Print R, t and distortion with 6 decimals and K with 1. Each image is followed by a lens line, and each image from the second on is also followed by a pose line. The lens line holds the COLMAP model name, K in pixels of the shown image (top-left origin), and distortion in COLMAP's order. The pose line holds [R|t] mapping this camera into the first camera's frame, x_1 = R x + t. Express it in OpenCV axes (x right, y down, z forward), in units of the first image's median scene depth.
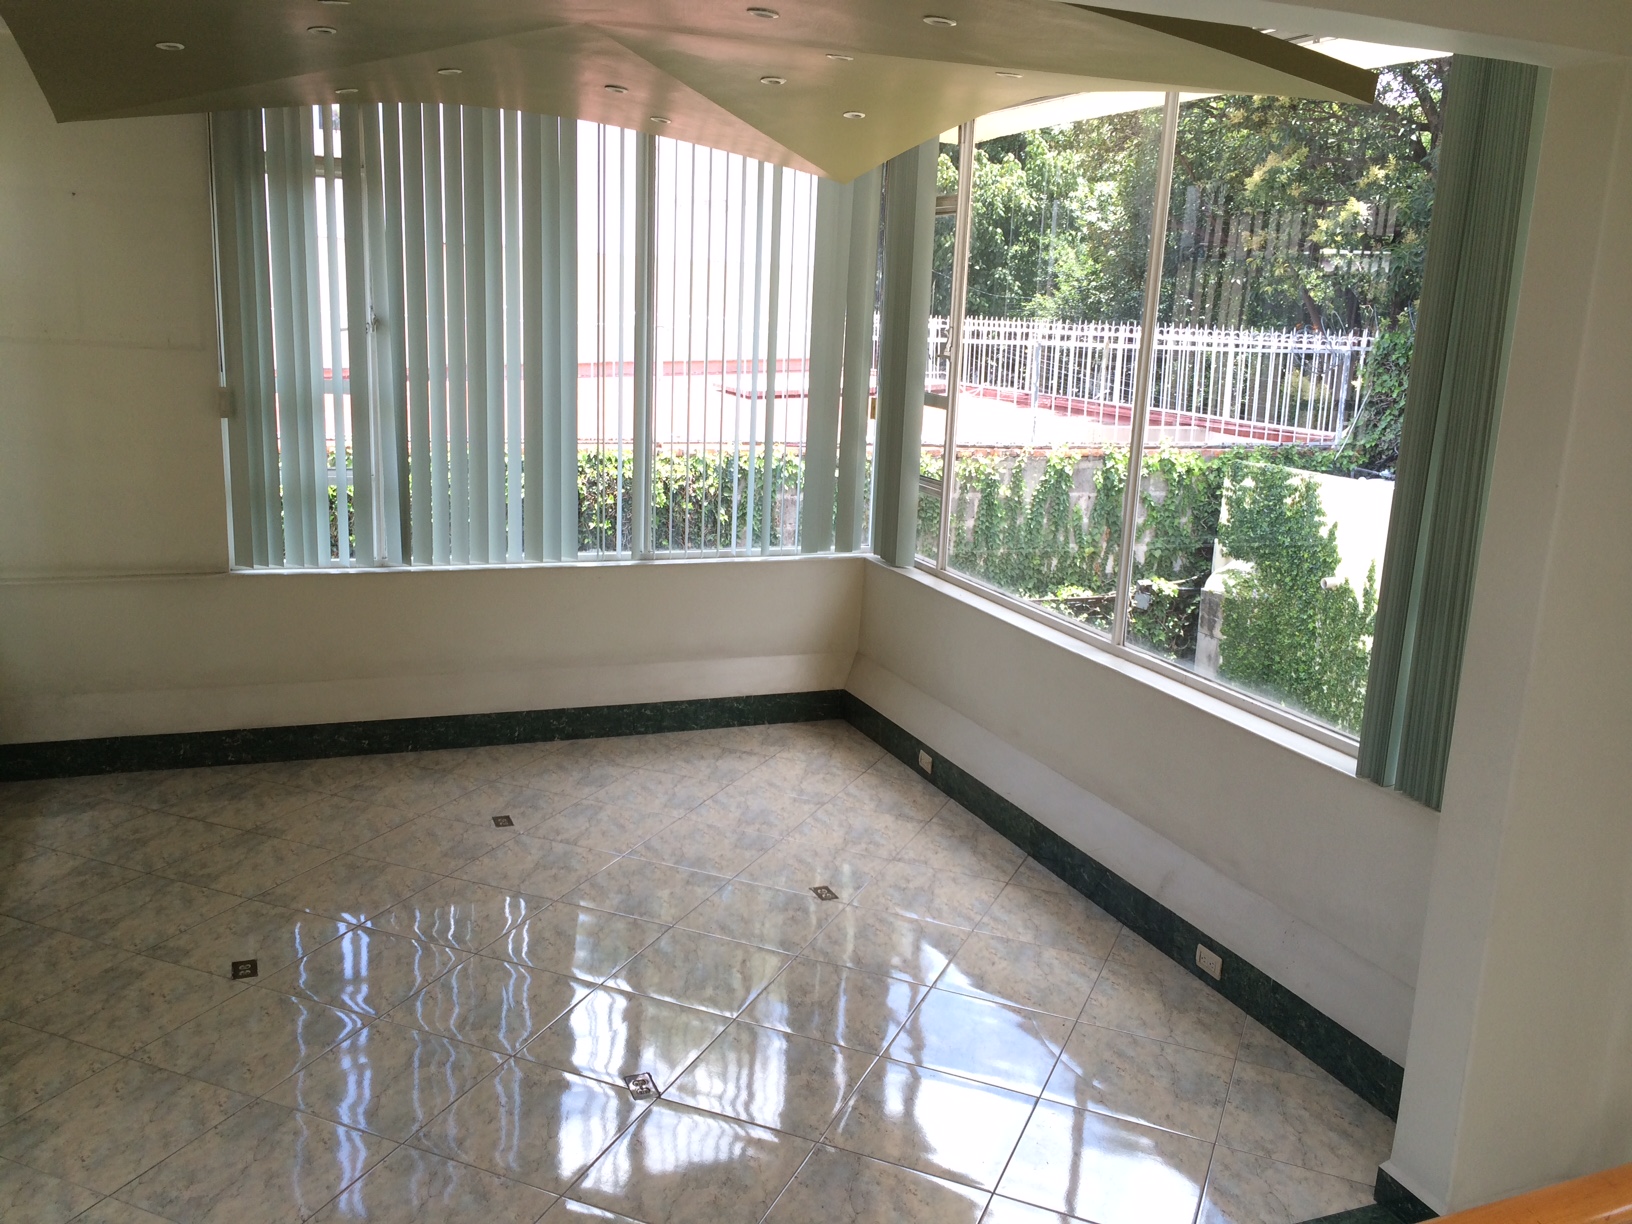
lens RADIAL K [[1413.0, 0, 816.0], [0, 1413.0, 612.0], [0, 0, 1]] dist [0.000395, -0.000016]
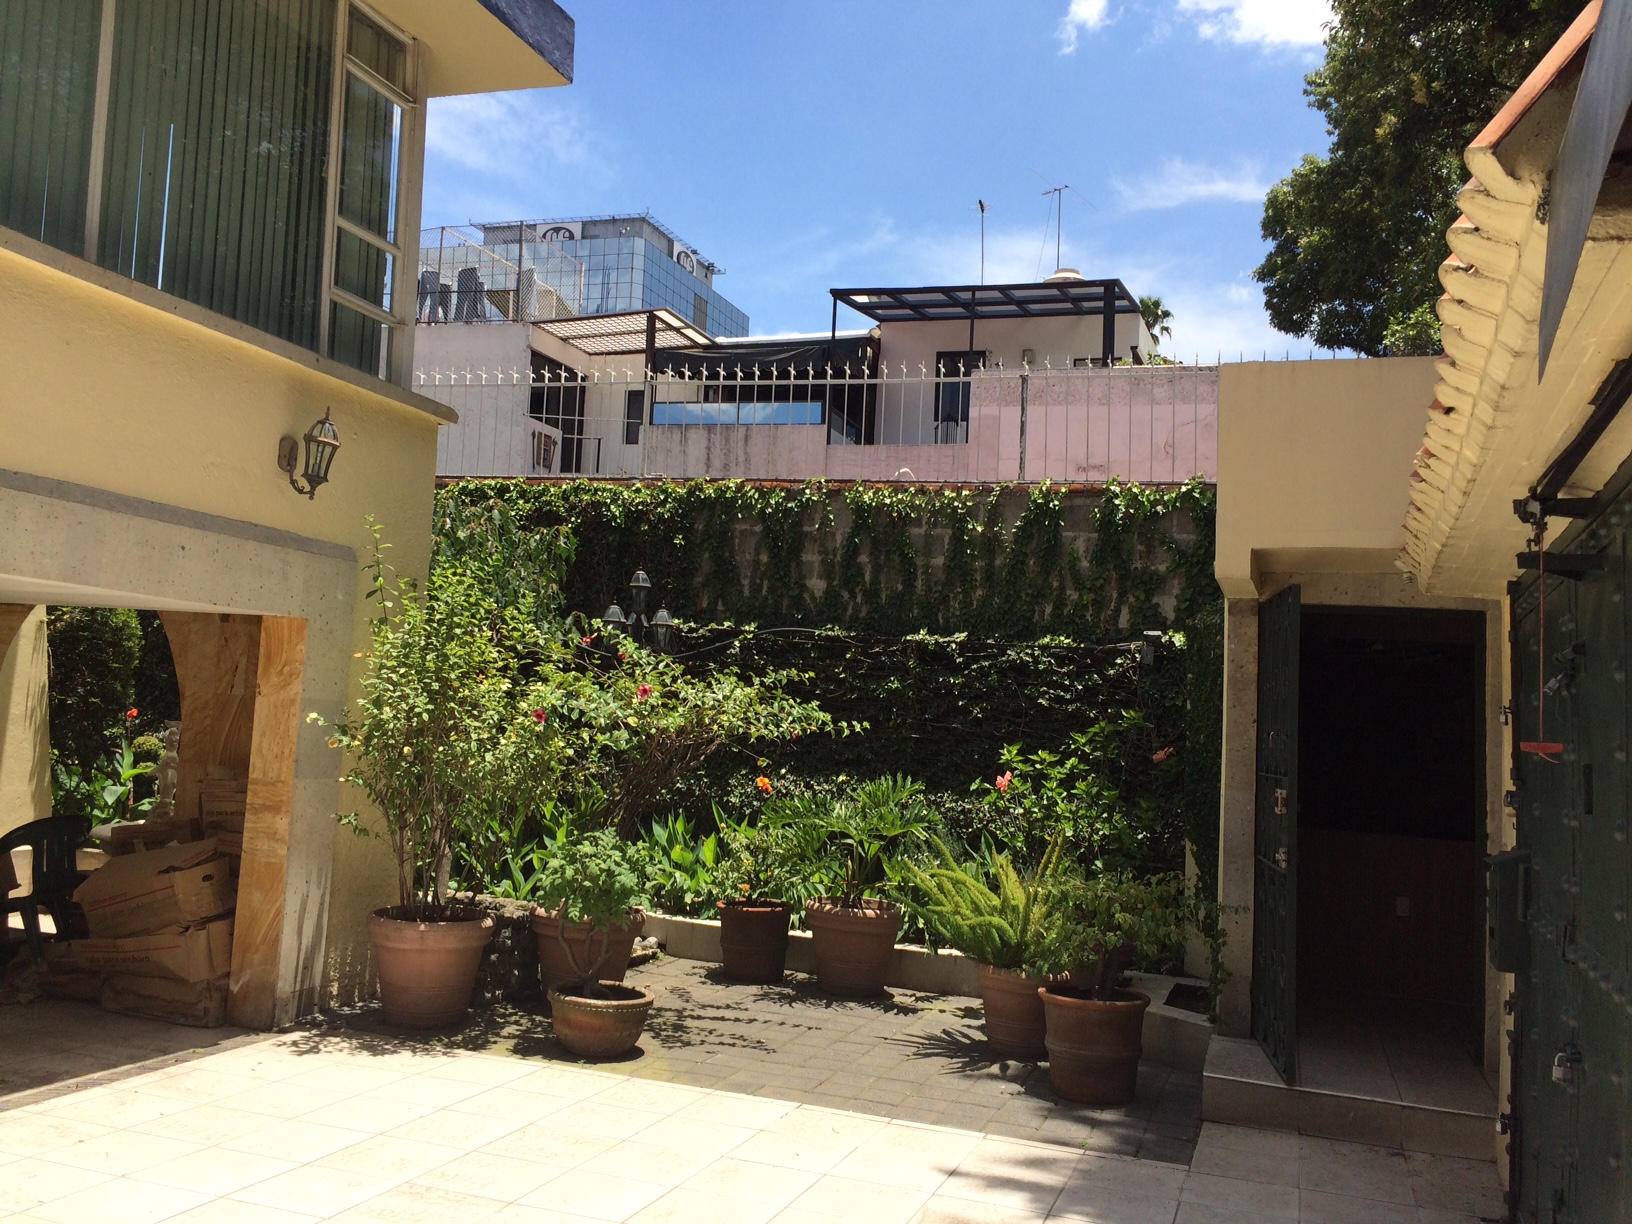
lens RADIAL K [[1413.0, 0, 816.0], [0, 1413.0, 612.0], [0, 0, 1]] dist [0.000395, -0.000016]
pose [[0.751788, -0.052719, -0.657294, 0.658596], [-0.169132, 0.948036, -0.269485, 0.236403], [0.637345, 0.313766, 0.703806, 0.282422]]
